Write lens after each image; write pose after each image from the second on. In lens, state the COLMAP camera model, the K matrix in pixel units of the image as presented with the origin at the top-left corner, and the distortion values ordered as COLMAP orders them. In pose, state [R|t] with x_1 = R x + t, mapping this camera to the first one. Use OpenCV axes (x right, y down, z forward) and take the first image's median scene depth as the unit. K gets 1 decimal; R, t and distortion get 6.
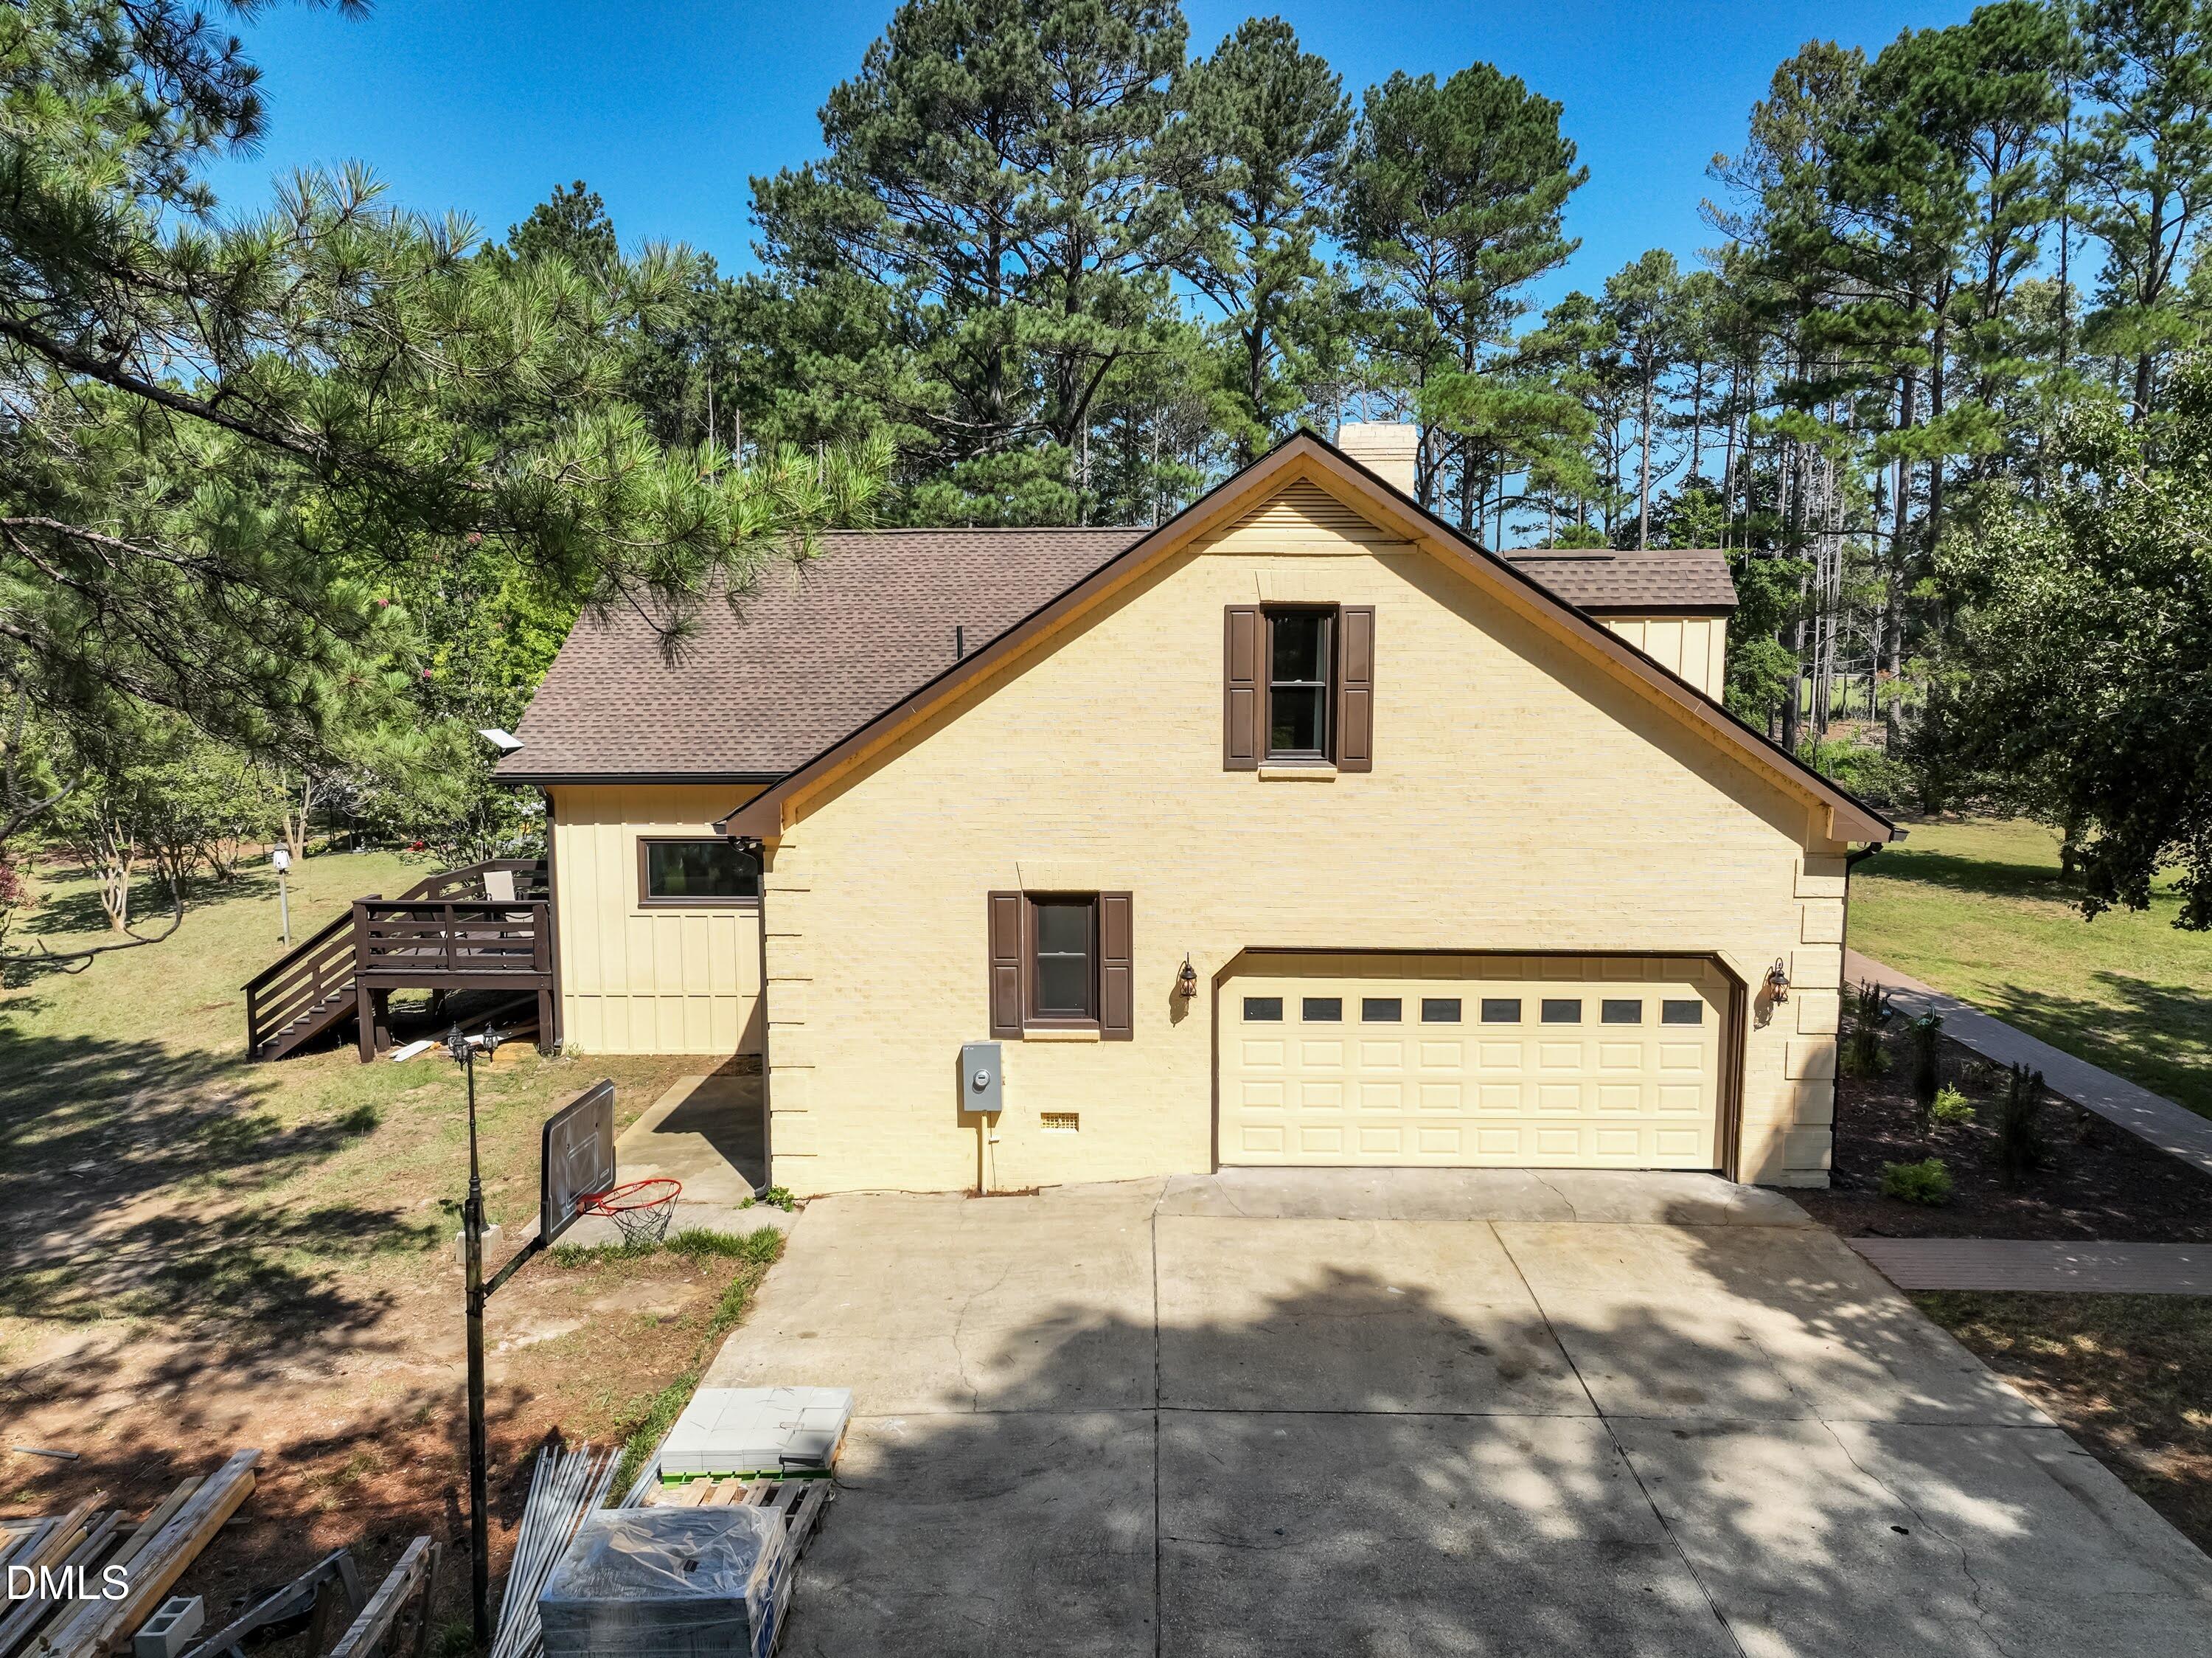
lens RADIAL K [[1534.0, 0, 1106.0], [0, 1534.0, 829.0], [0, 0, 1]] dist [0.000478, 0.009591]
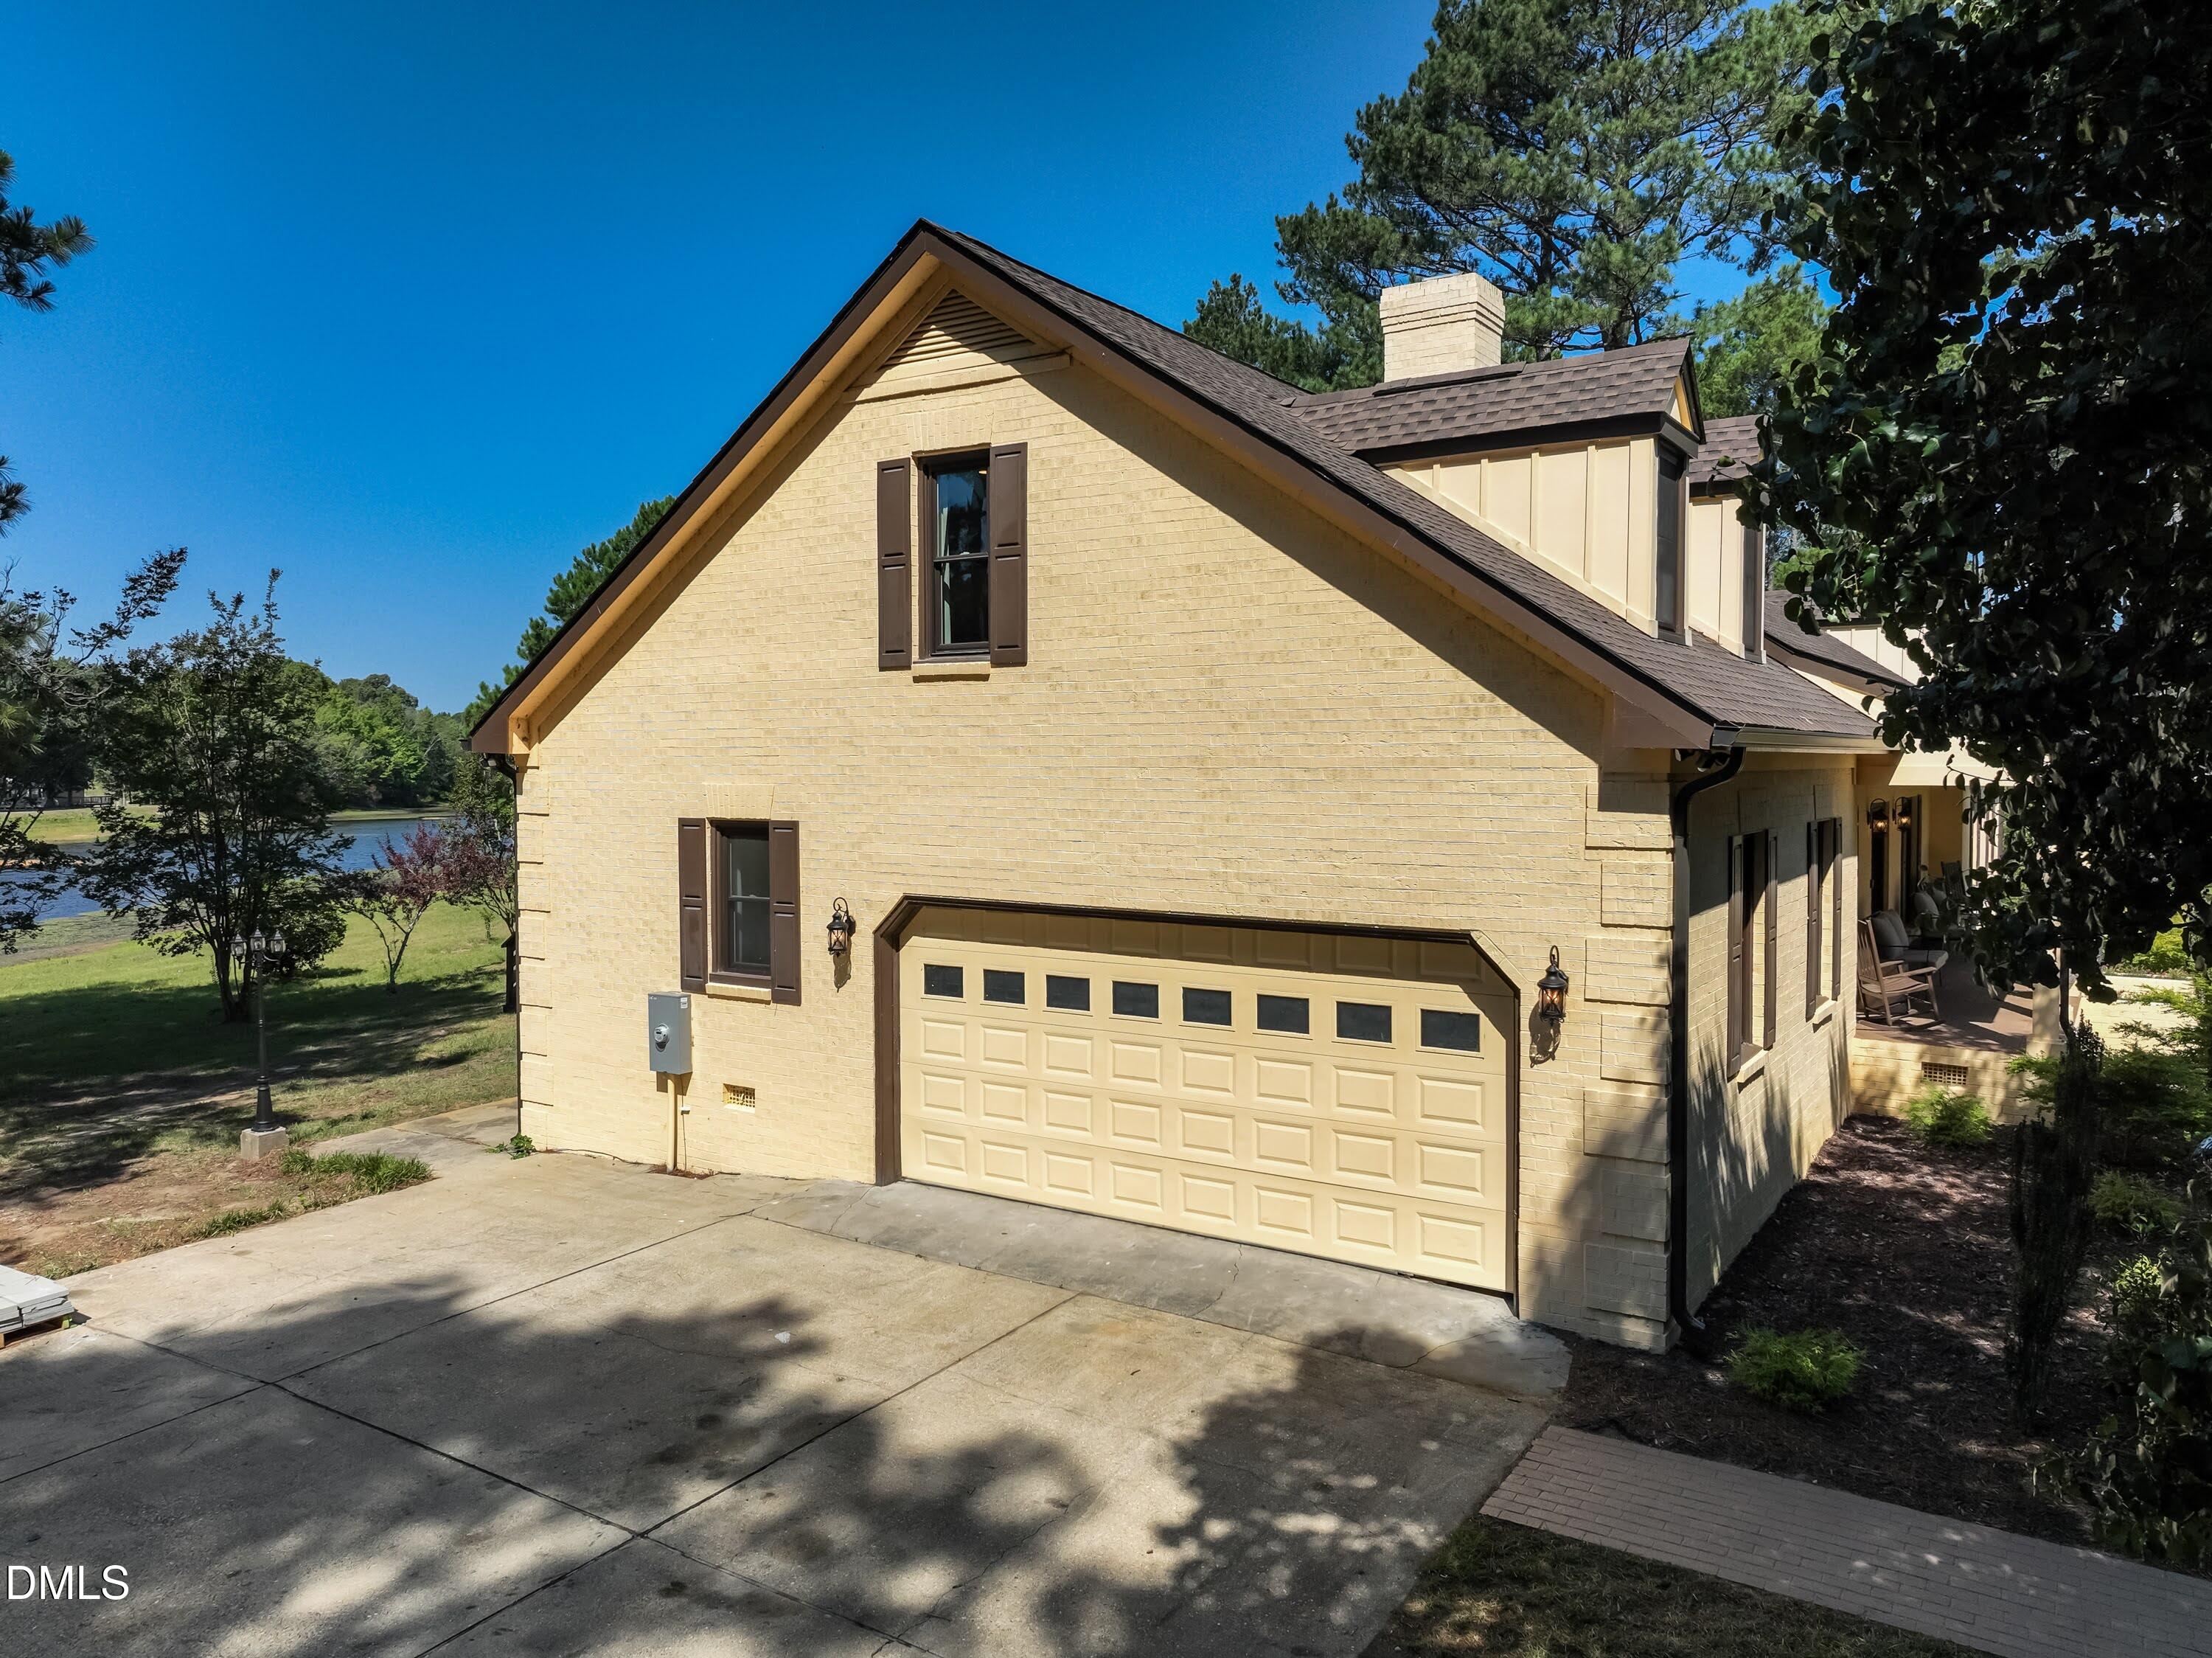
lens RADIAL K [[1534.0, 0, 1106.0], [0, 1534.0, 829.0], [0, 0, 1]] dist [0.000478, 0.009591]
pose [[0.858466, 0.023971, -0.512309, 0.586066], [-0.059277, 0.996850, -0.052687, 0.079004], [0.509433, 0.075598, 0.857183, 0.380438]]
